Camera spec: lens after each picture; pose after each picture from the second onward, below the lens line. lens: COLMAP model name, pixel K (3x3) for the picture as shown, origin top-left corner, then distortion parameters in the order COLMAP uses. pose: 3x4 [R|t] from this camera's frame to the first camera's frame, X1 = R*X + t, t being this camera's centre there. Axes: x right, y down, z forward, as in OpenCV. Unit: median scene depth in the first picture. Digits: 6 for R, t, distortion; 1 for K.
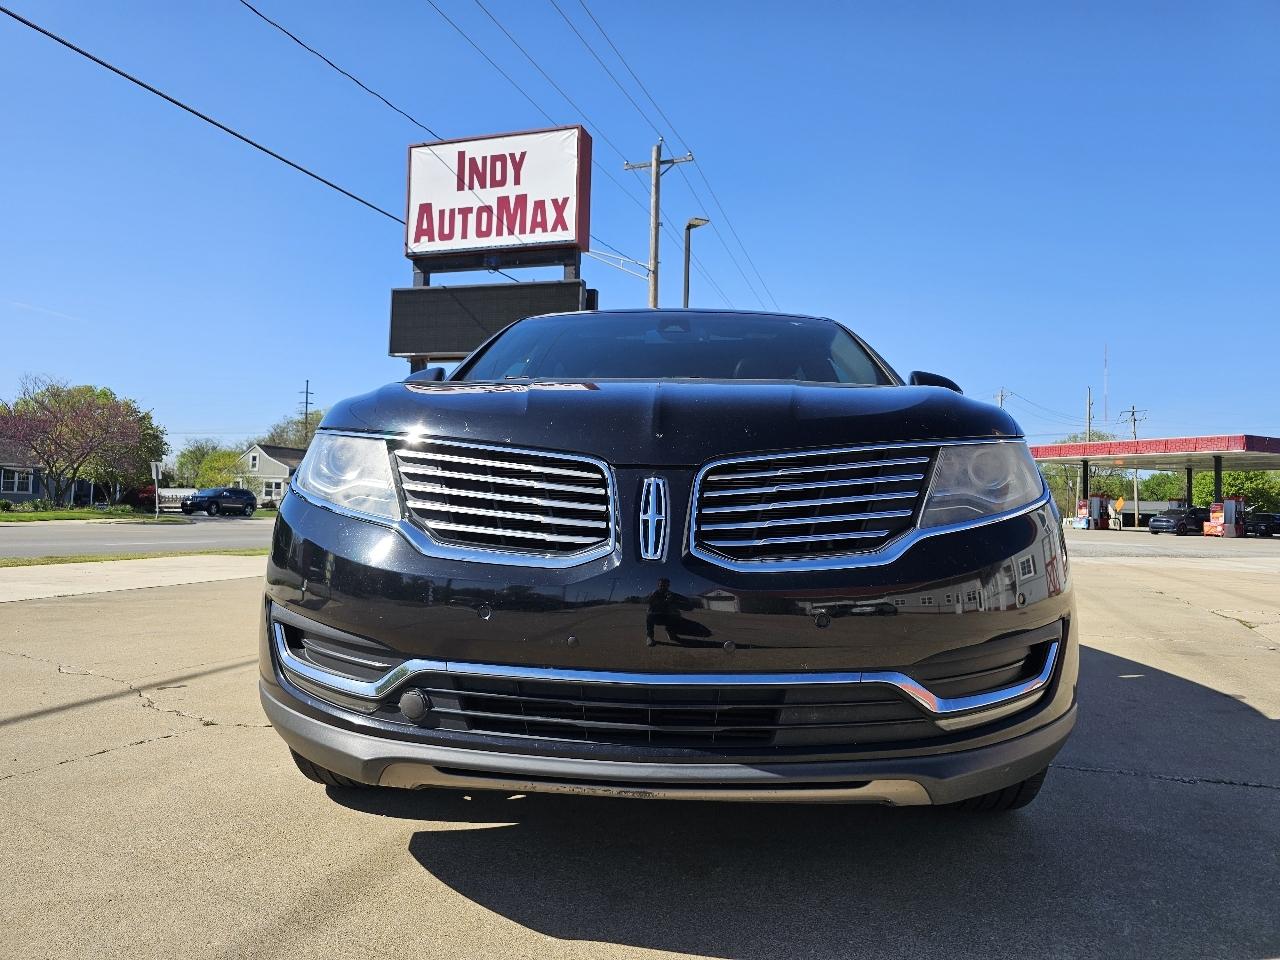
lens RADIAL K [[857.3, 0, 641.2], [0, 857.3, 470.5], [0, 0, 1]] dist [0.043343, -0.038833]
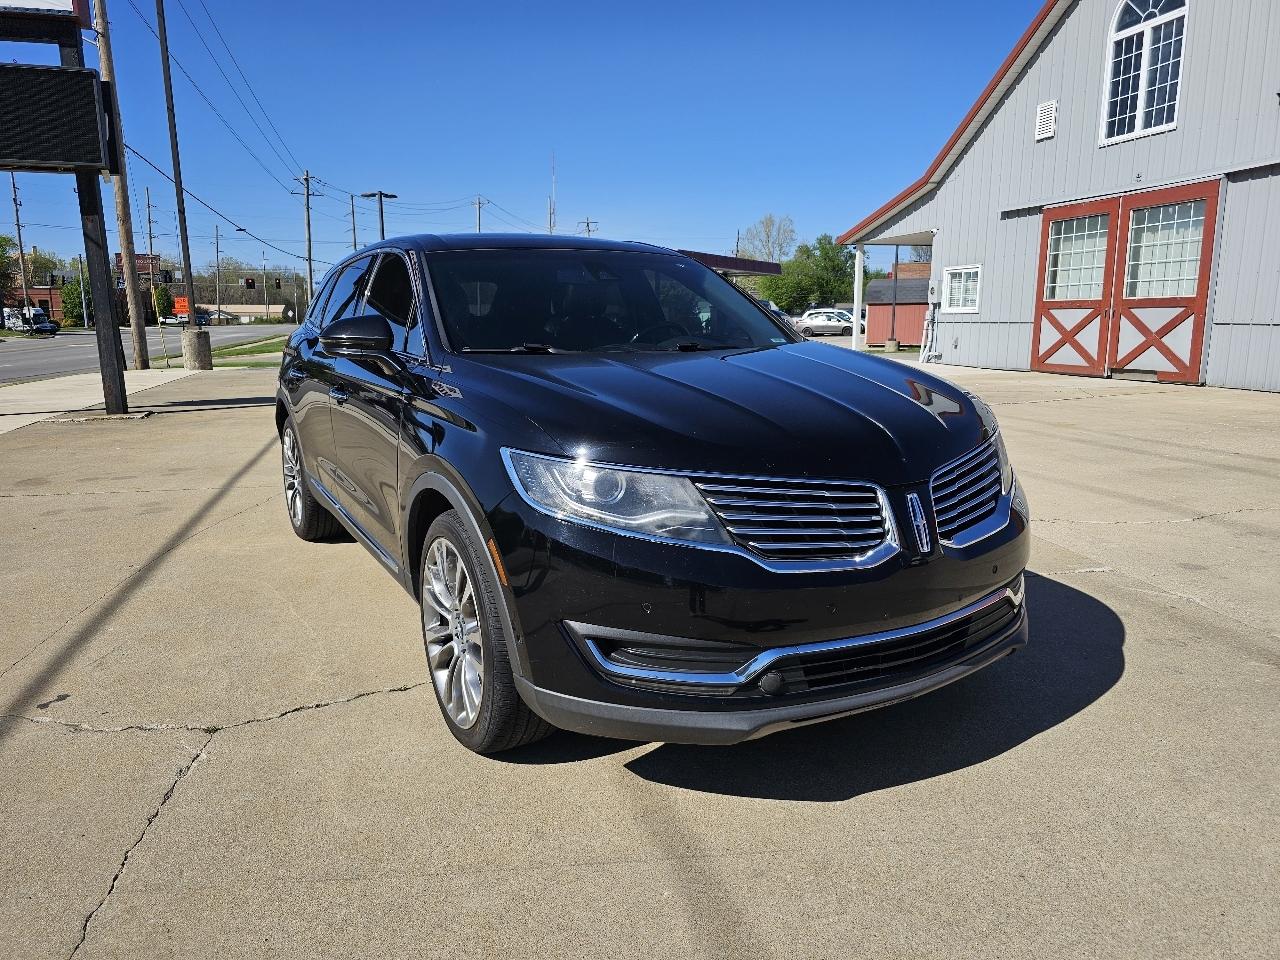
lens RADIAL K [[857.3, 0, 641.2], [0, 857.3, 470.5], [0, 0, 1]] dist [0.043343, -0.038833]
pose [[0.833075, -0.127153, 0.538347, -0.125964], [0.004258, 0.974668, 0.223618, -0.039207], [-0.553143, -0.183999, 0.812513, 0.010797]]
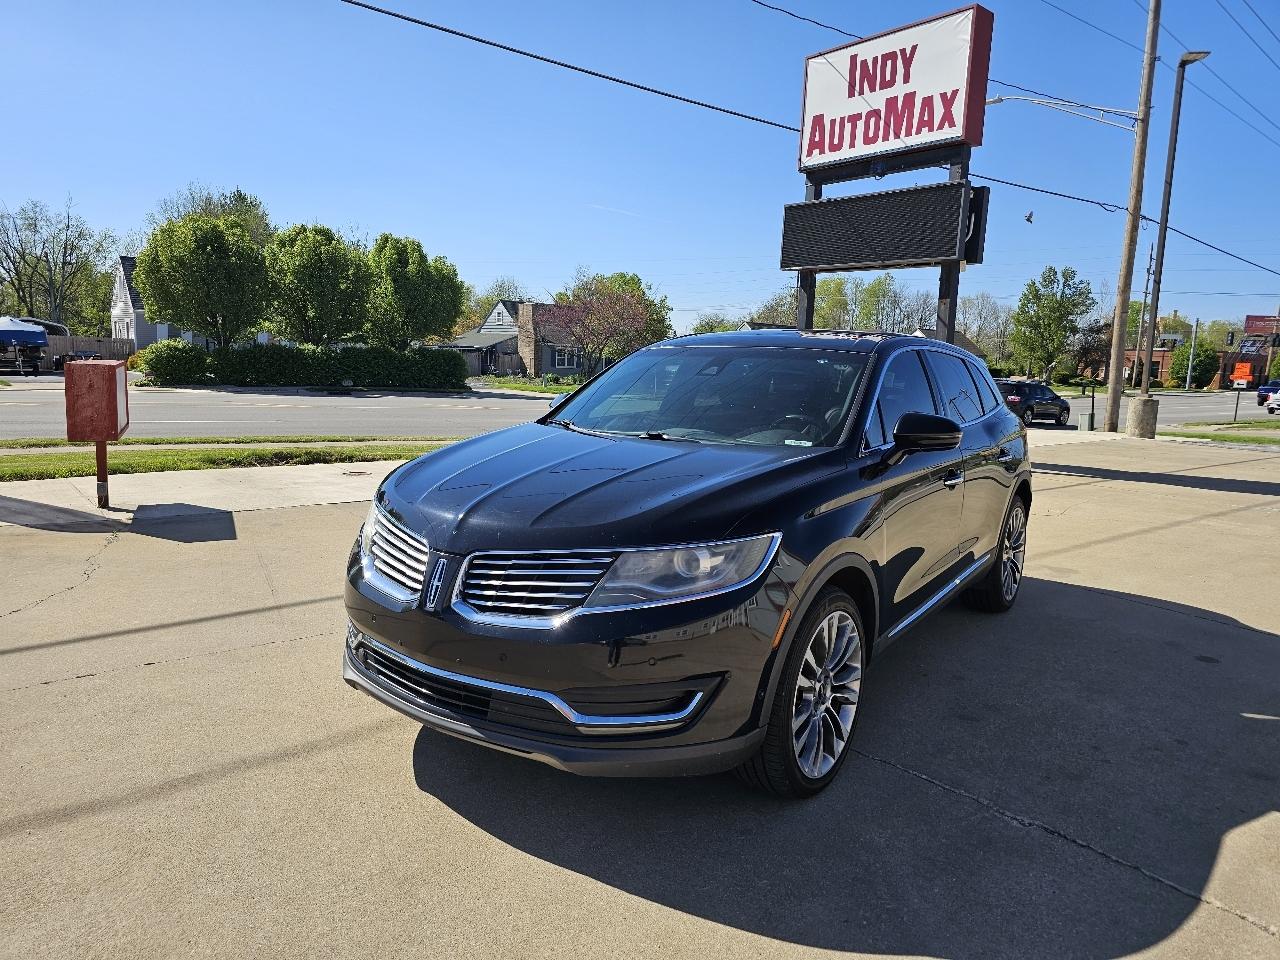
lens RADIAL K [[857.3, 0, 641.2], [0, 857.3, 470.5], [0, 0, 1]] dist [0.043343, -0.038833]
pose [[0.849232, 0.074031, -0.522805, 0.142025], [0.005735, 0.988771, 0.149330, -0.048419], [0.527989, -0.129814, 0.839271, -0.026421]]
